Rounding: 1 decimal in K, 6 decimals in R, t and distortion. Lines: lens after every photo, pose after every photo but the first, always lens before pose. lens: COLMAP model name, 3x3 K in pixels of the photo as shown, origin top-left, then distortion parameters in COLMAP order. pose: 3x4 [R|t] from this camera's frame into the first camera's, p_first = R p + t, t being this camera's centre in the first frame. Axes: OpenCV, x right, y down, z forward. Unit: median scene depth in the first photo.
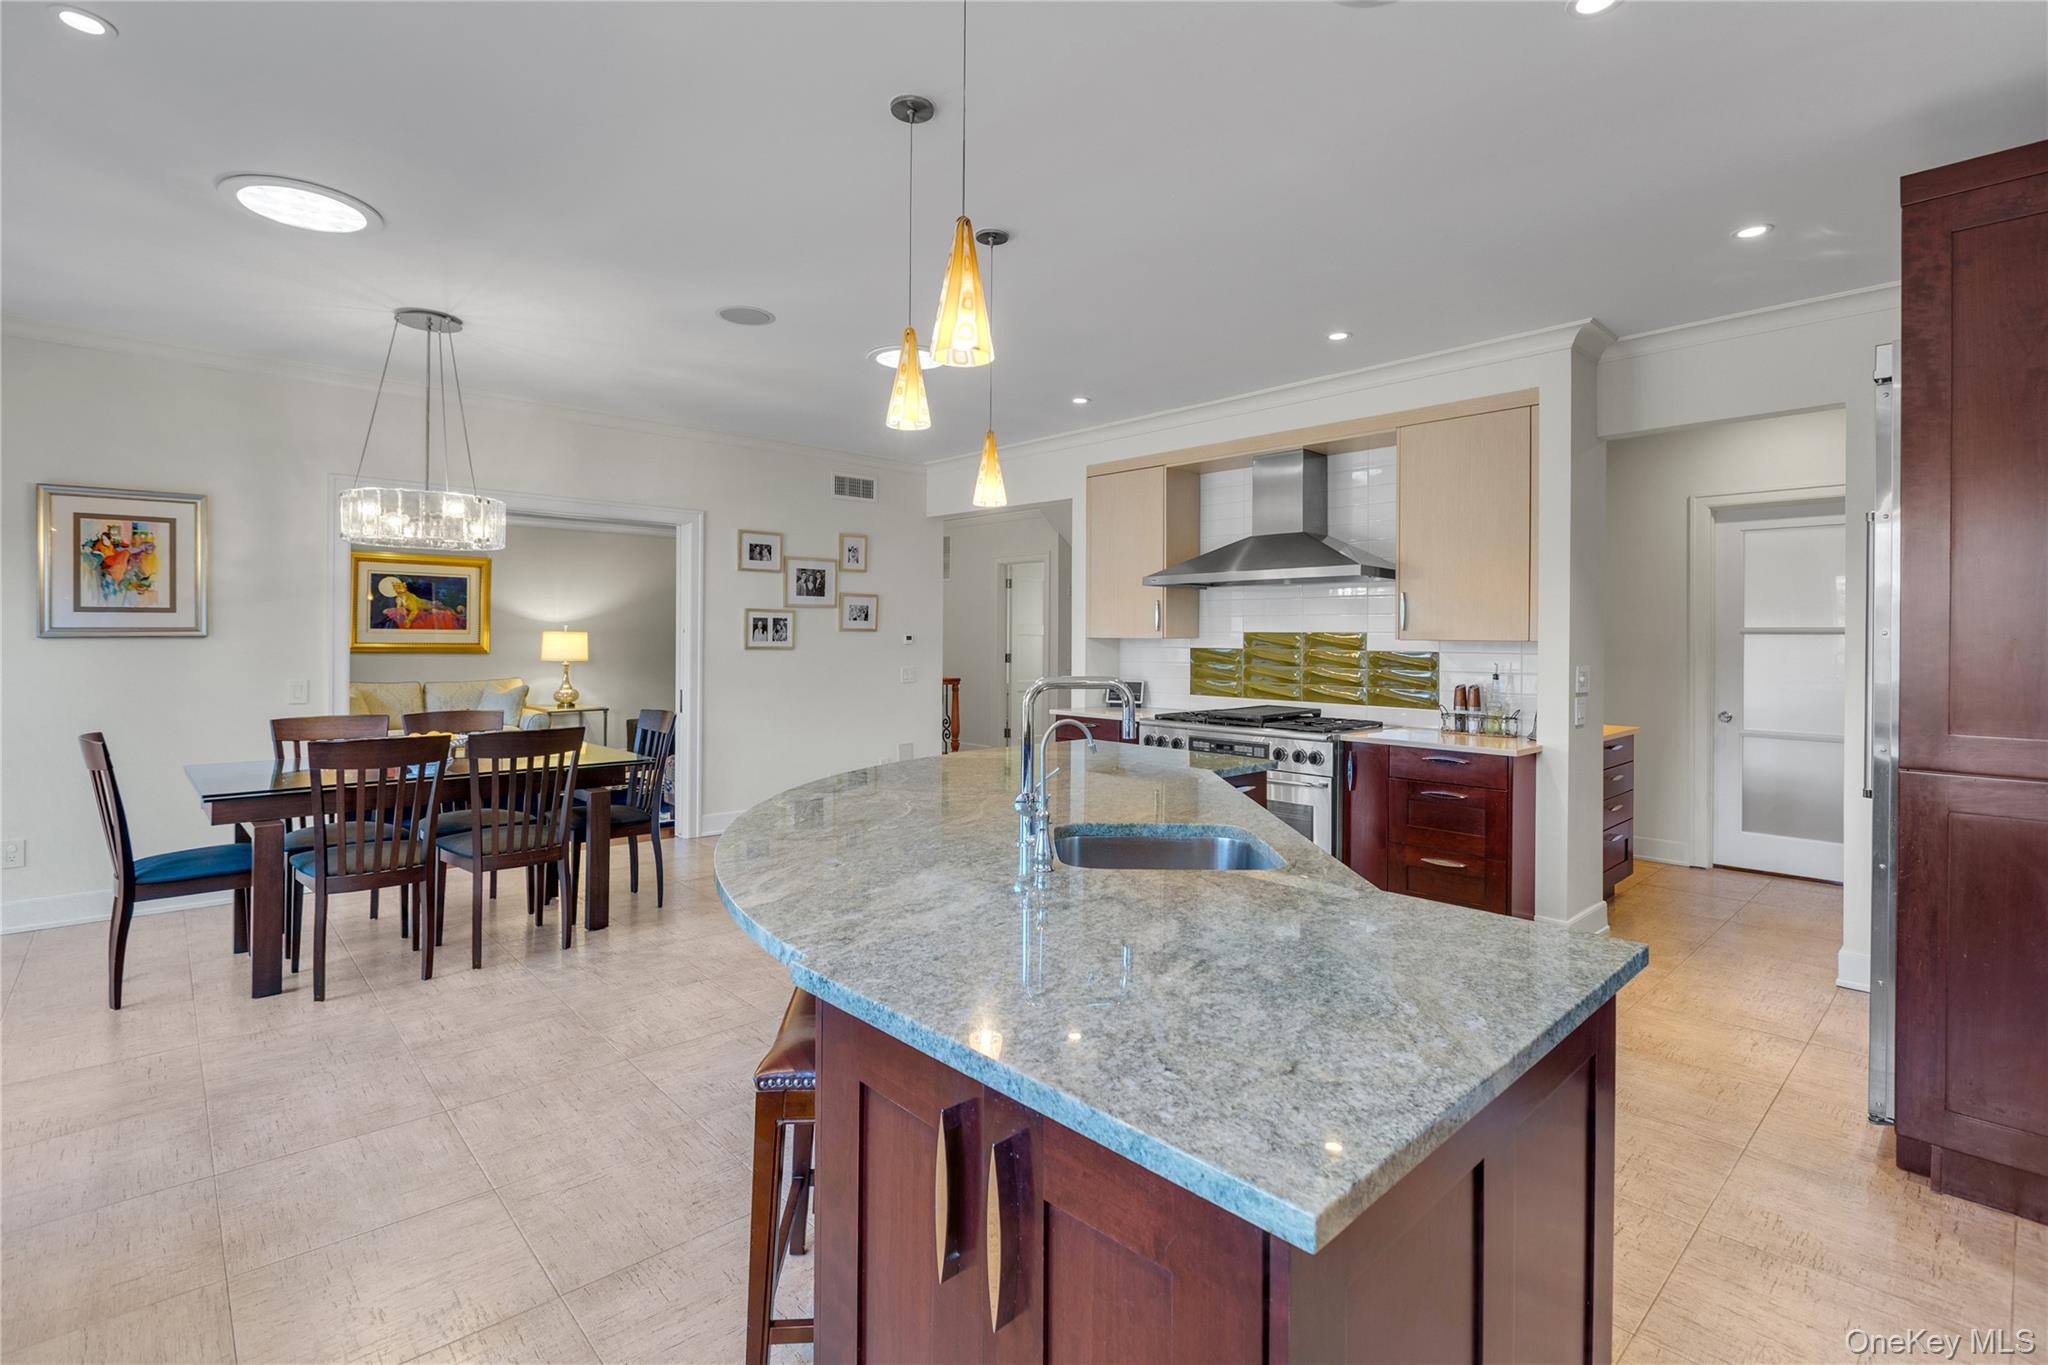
lens RADIAL K [[932.5, 0, 1014.6], [0, 932.5, 646.5], [0, 0, 1]] dist [0.000349, -0.000076]
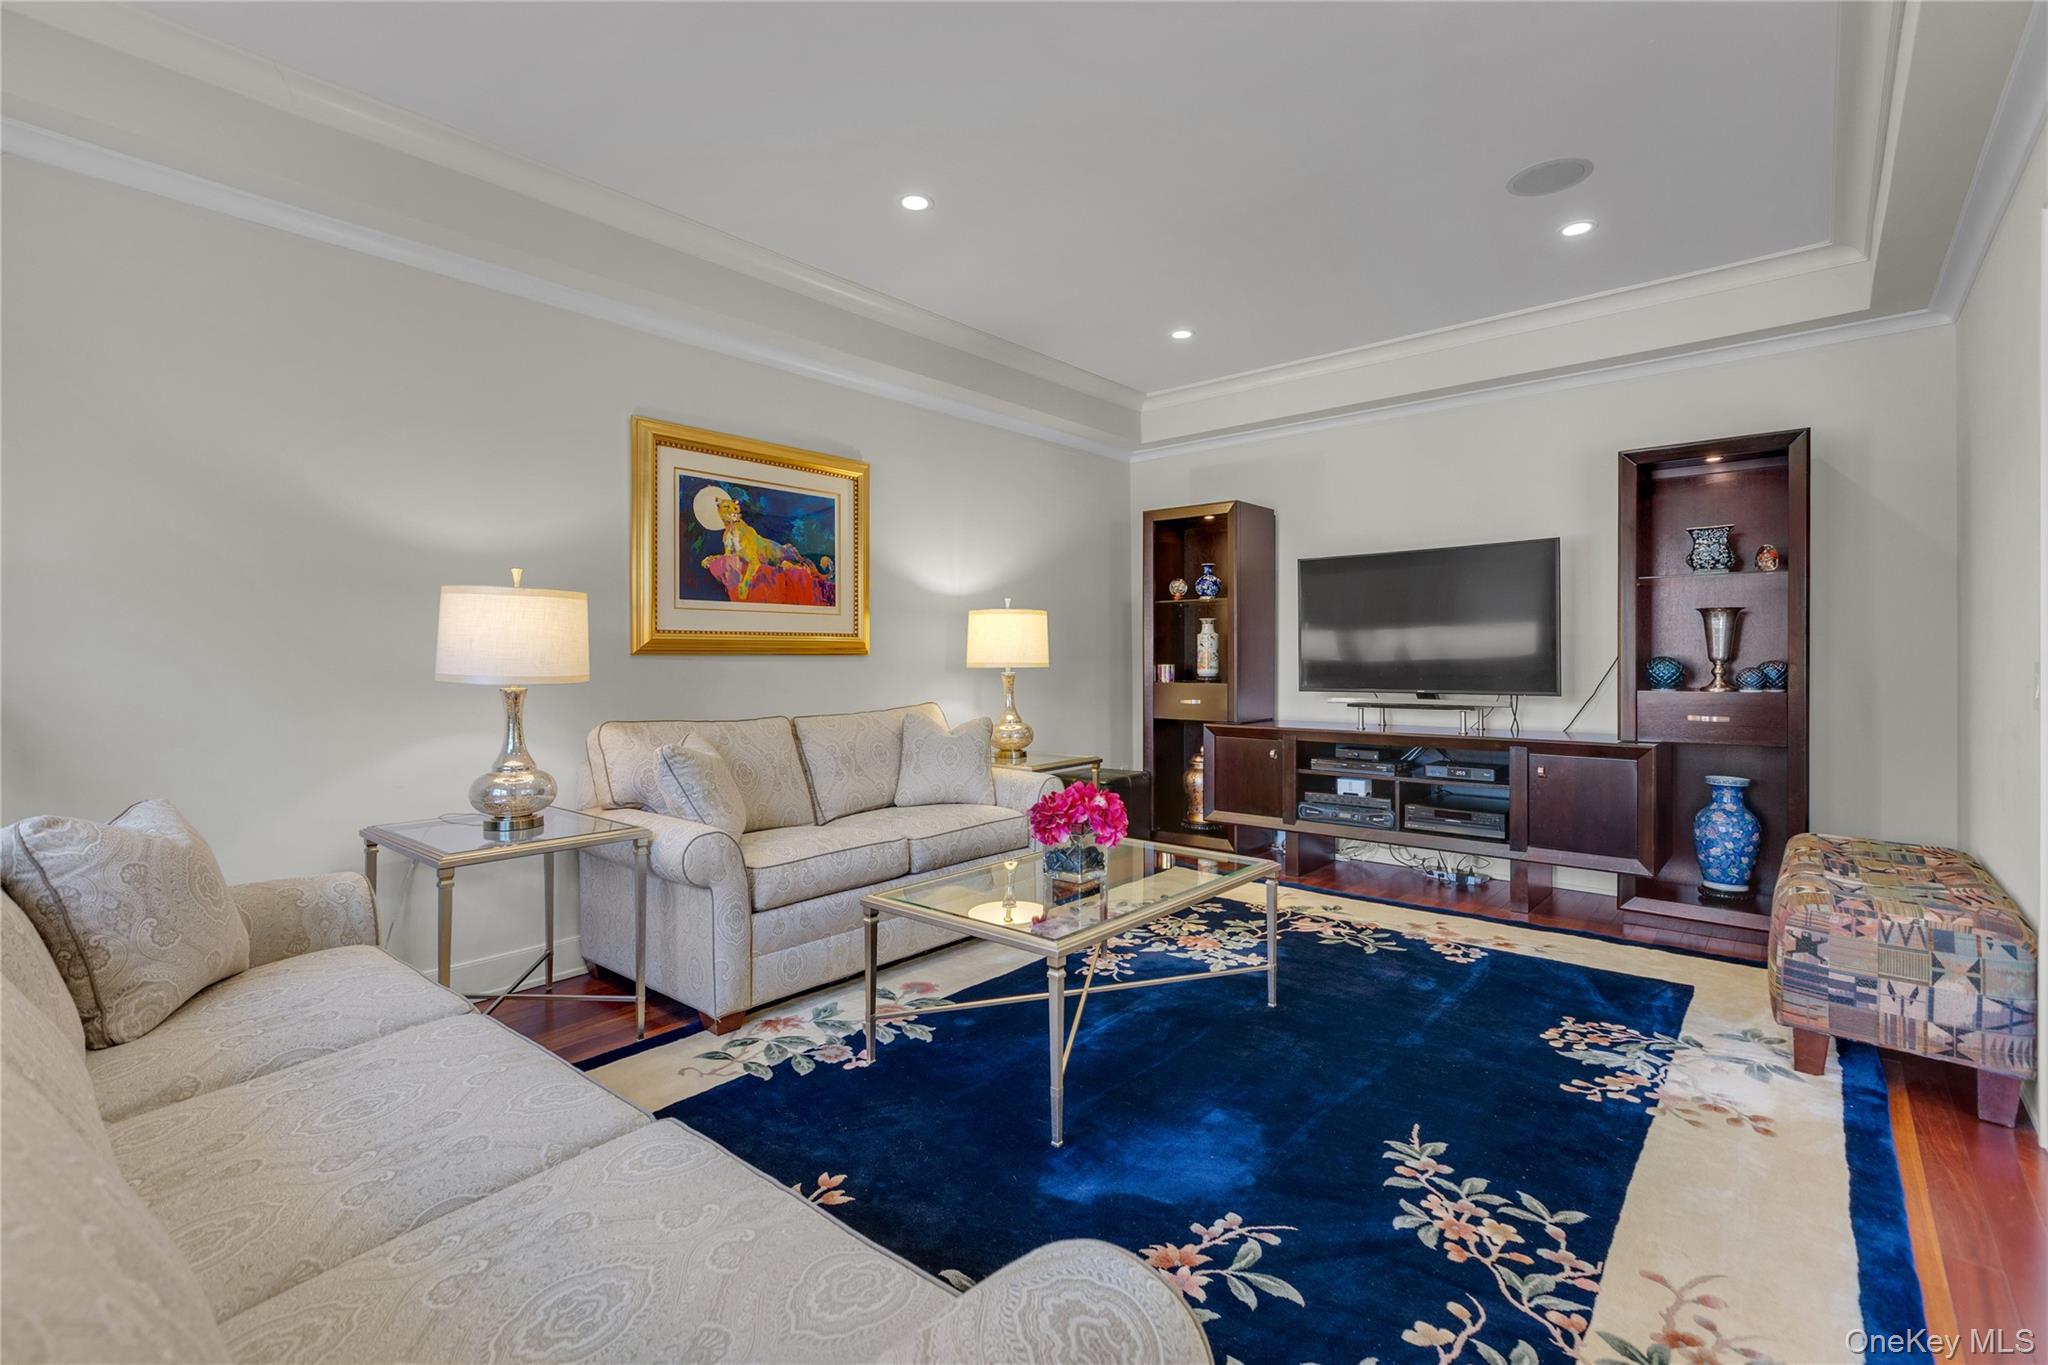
lens RADIAL K [[921.3, 0, 1009.7], [0, 921.3, 662.1], [0, 0, 1]] dist [0.000519, -0.000105]
pose [[0.993644, -0.014721, 0.111599, -0.578796], [0.015166, 0.999880, -0.003139, 0.014270], [-0.111539, 0.004811, 0.993748, 0.542136]]
